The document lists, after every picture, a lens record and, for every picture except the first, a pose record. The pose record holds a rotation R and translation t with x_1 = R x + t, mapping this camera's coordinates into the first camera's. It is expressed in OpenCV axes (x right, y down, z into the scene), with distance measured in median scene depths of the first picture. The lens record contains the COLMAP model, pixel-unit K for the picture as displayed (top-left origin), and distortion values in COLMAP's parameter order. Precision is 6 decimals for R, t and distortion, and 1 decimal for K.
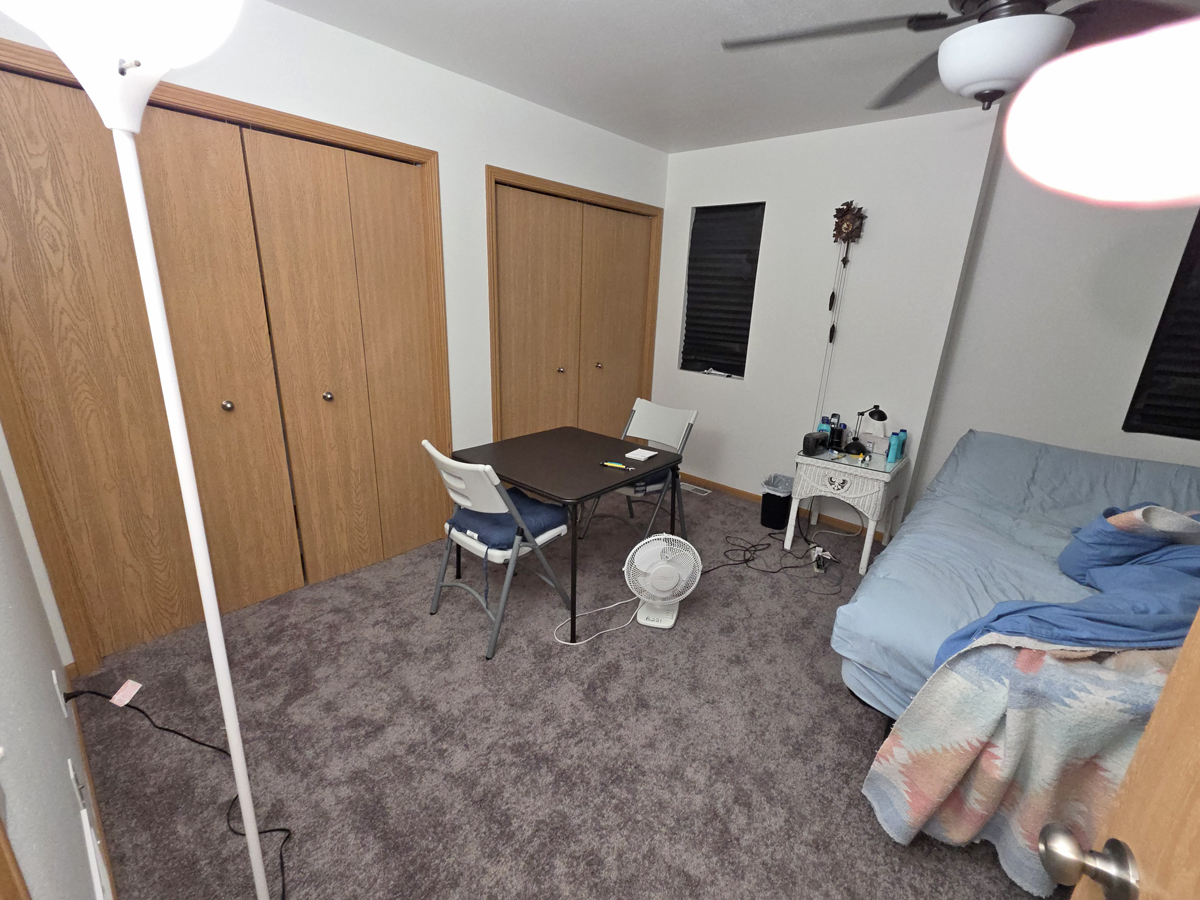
lens RADIAL K [[480.8, 0, 591.2], [0, 480.8, 451.9], [0, 0, 1]] dist [0.000221, -0.000565]
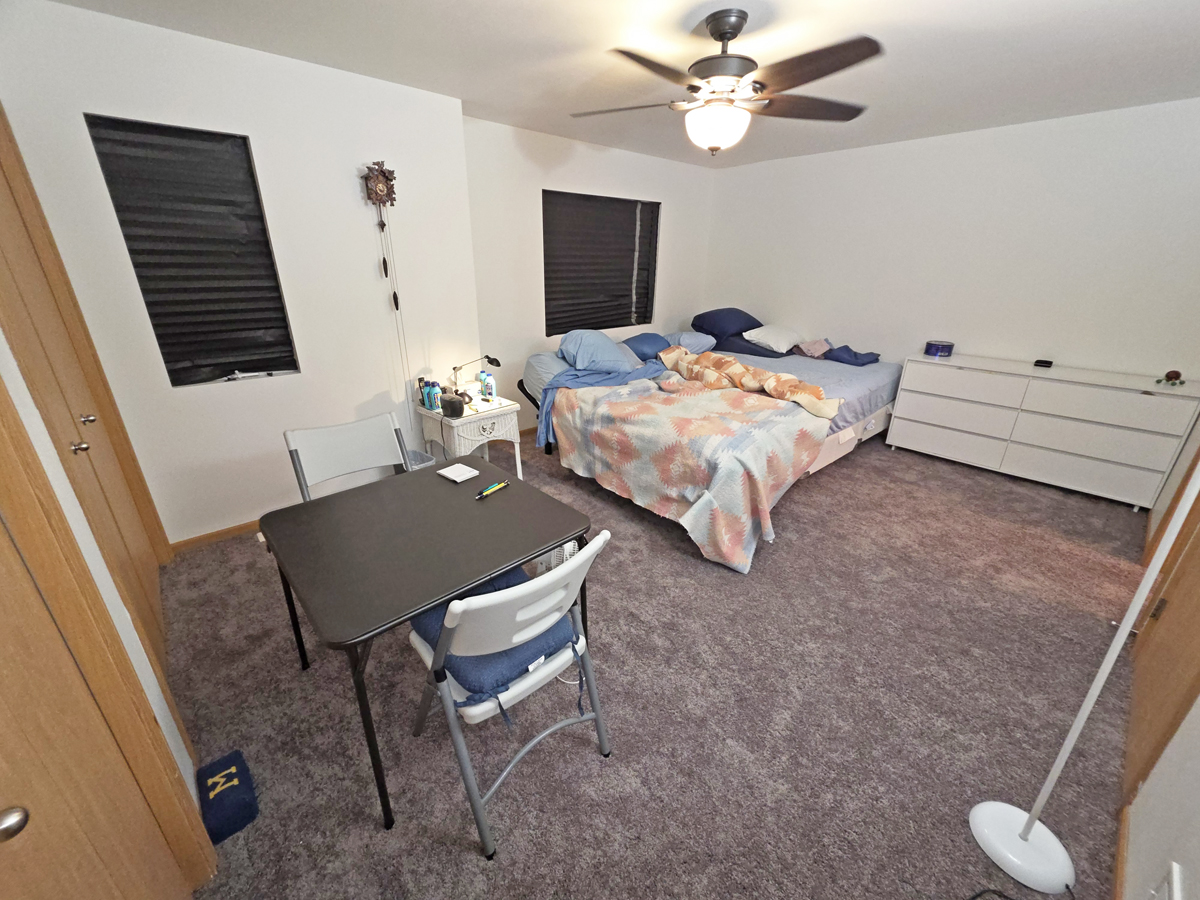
lens RADIAL K [[480.8, 0, 591.2], [0, 480.8, 451.9], [0, 0, 1]] dist [0.000221, -0.000565]
pose [[0.115470, -0.404799, 0.907086, -0.445516], [0.315981, 0.880727, 0.352812, -0.180734], [-0.941713, 0.245882, 0.229606, 0.440610]]
